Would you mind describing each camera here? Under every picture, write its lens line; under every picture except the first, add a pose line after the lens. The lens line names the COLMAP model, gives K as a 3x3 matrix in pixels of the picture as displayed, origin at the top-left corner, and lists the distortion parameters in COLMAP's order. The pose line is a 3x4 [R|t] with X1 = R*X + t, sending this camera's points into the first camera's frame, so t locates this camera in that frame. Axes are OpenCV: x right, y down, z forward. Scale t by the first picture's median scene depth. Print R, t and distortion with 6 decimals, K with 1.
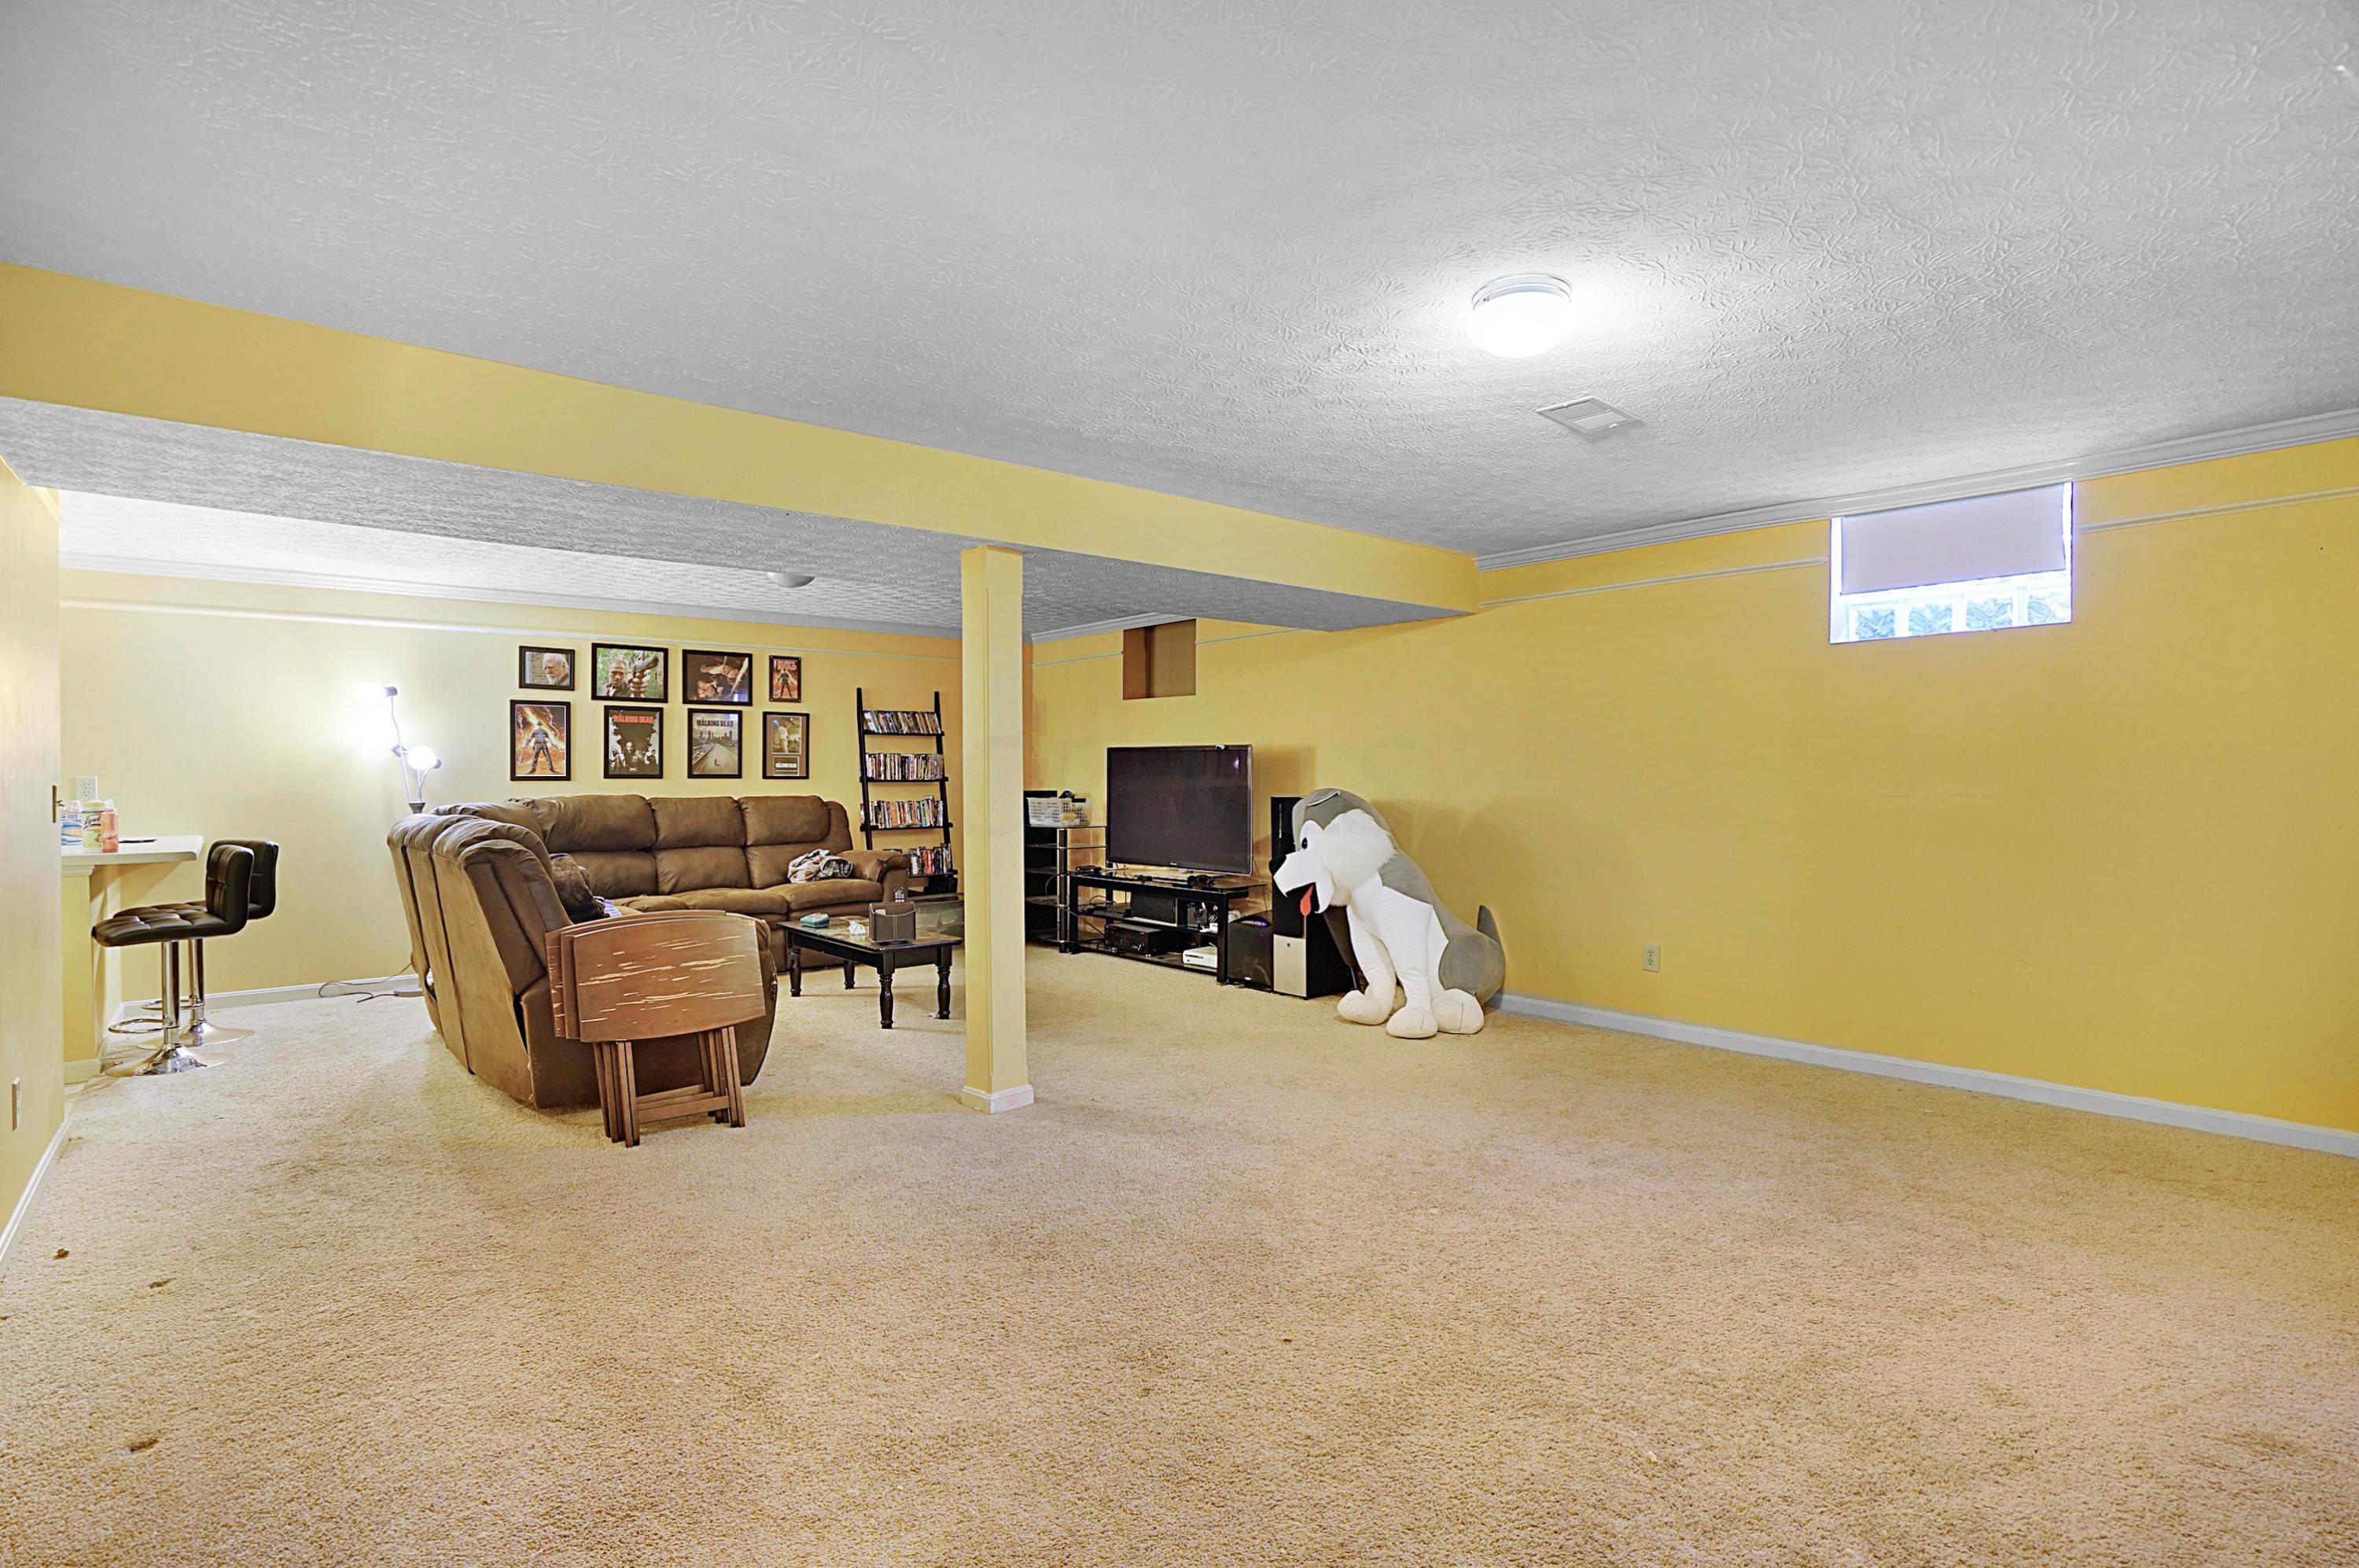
lens RADIAL K [[1121.2, 0, 1184.8], [0, 1121.2, 786.3], [0, 0, 1]] dist [-0.017589, 0.015282]
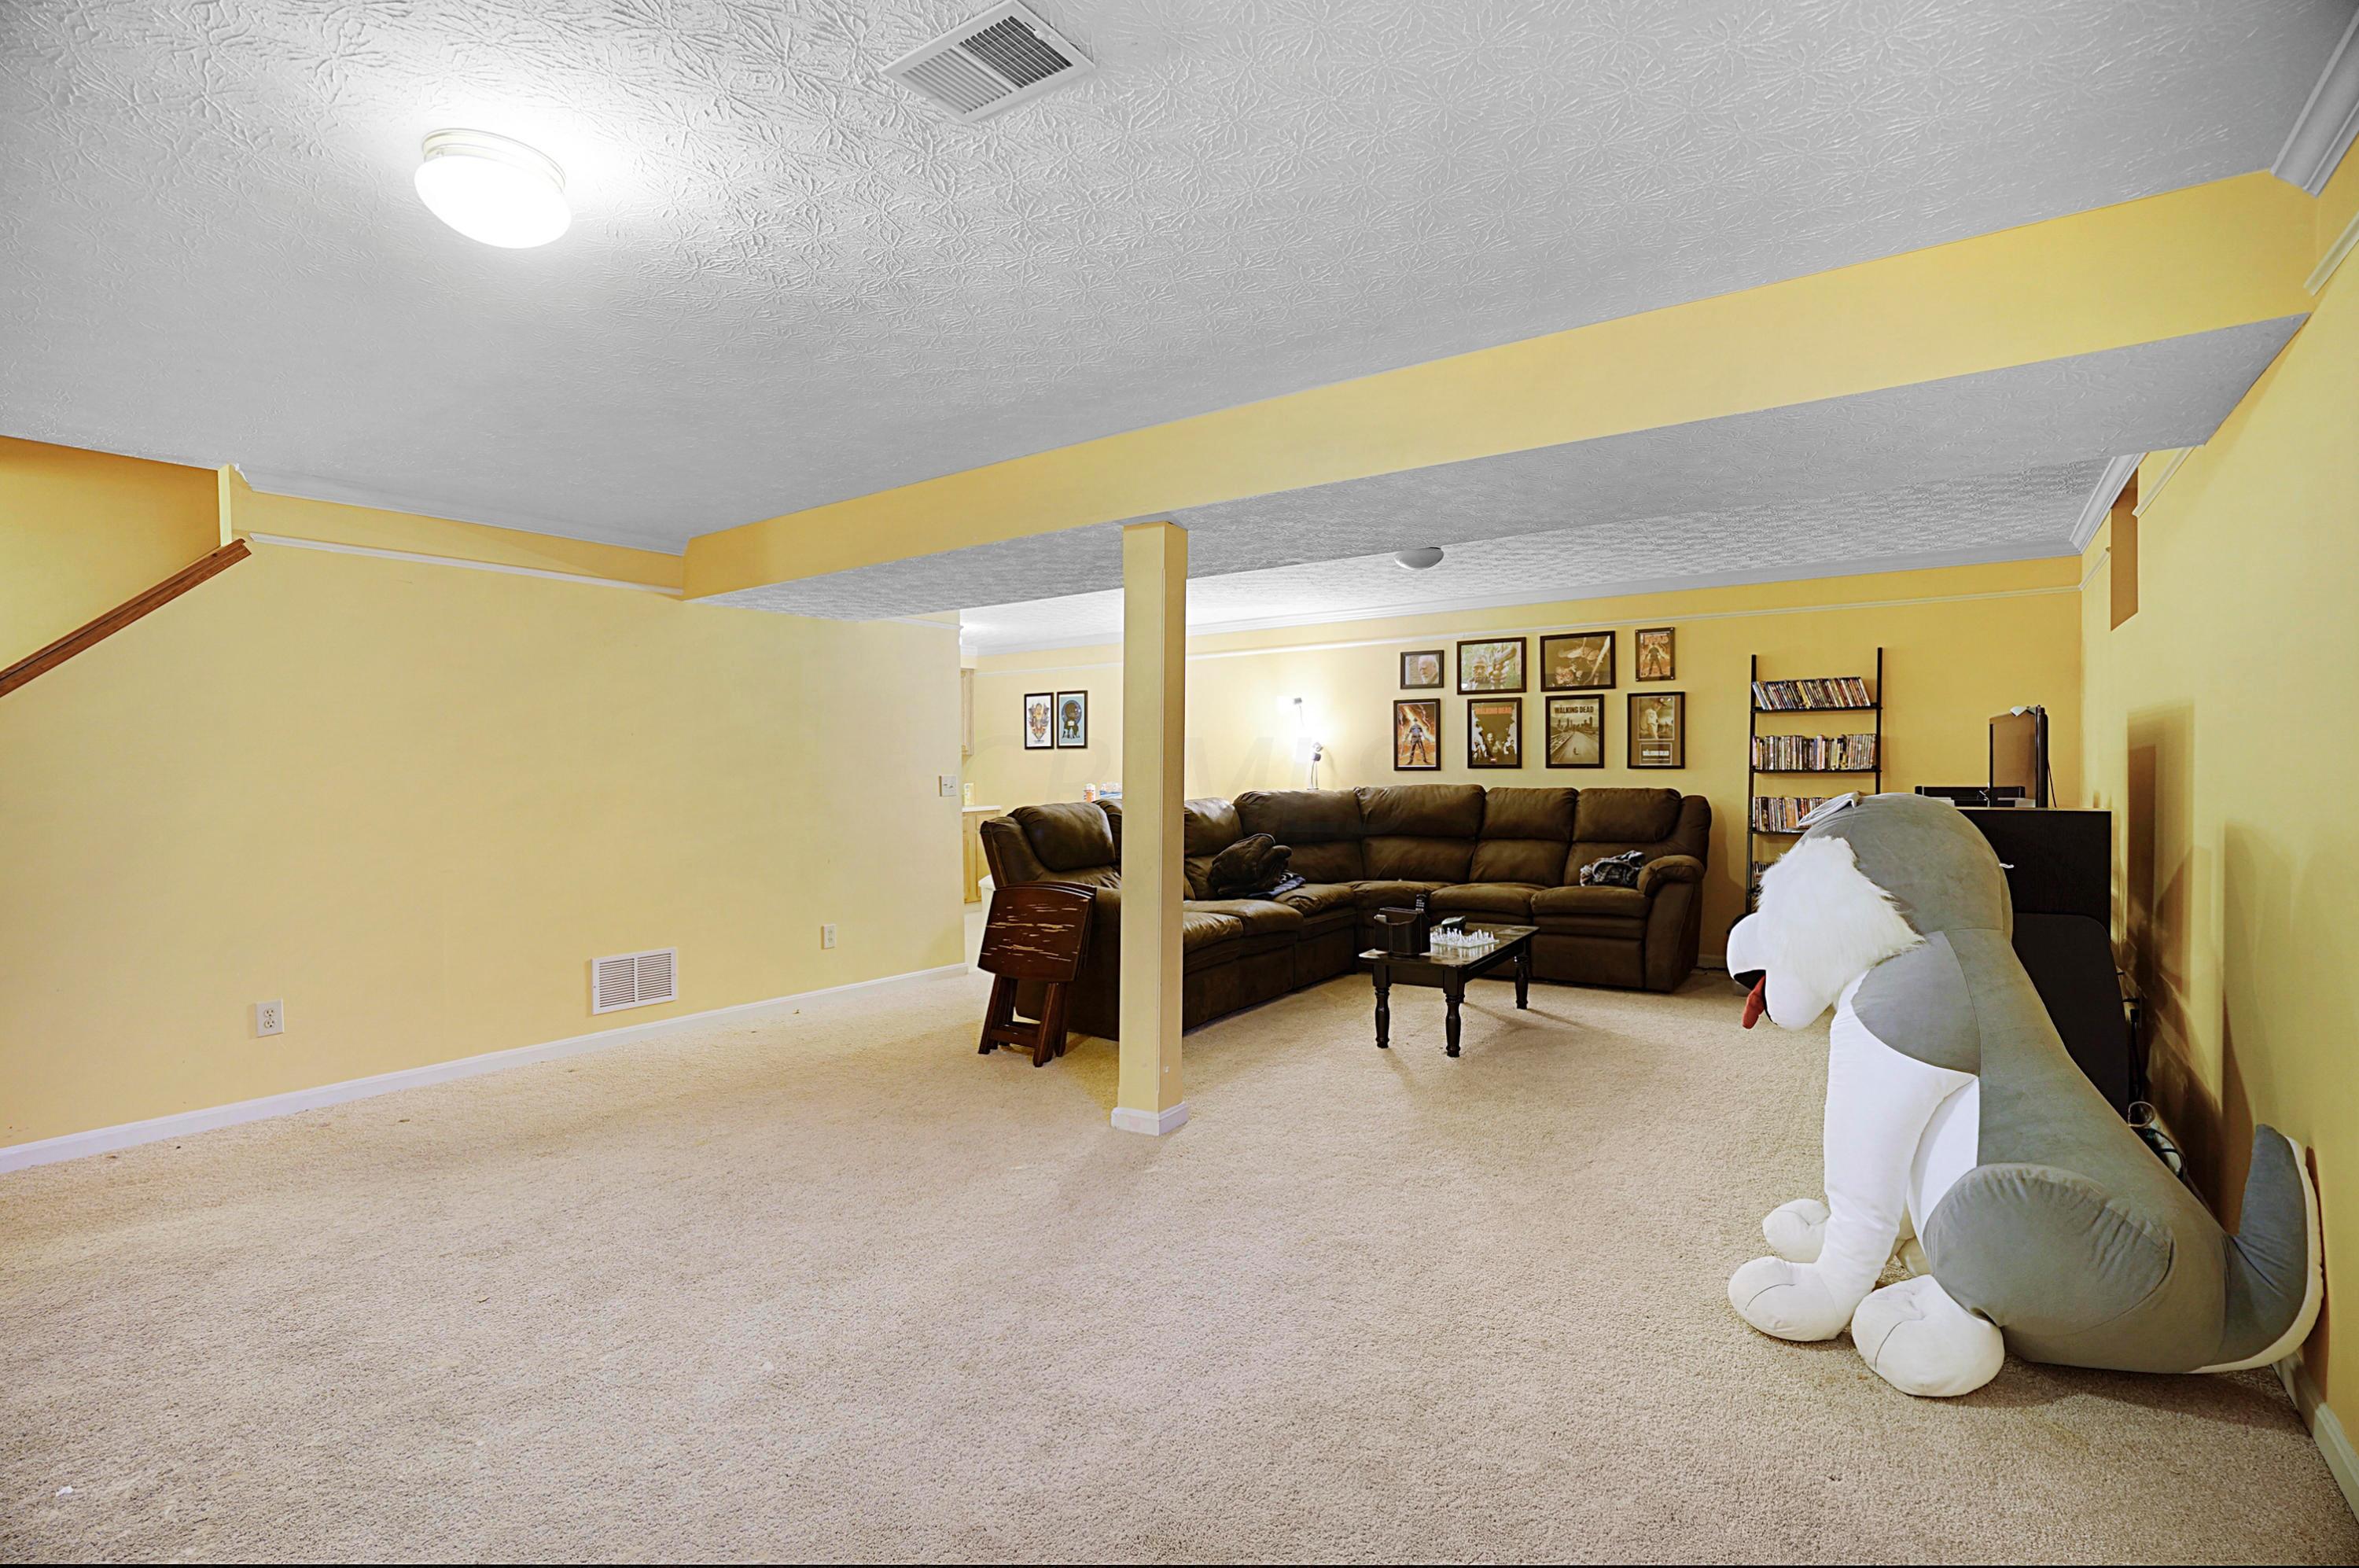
lens RADIAL K [[1121.2, 0, 1179.8], [0, 1121.2, 774.8], [0, 0, 1]] dist [-0.017589, 0.015282]
pose [[0.237056, 0.007826, -0.971464, 0.430630], [-0.004453, 0.999966, 0.006969, -0.006917], [0.971486, 0.002674, 0.237083, 0.466822]]
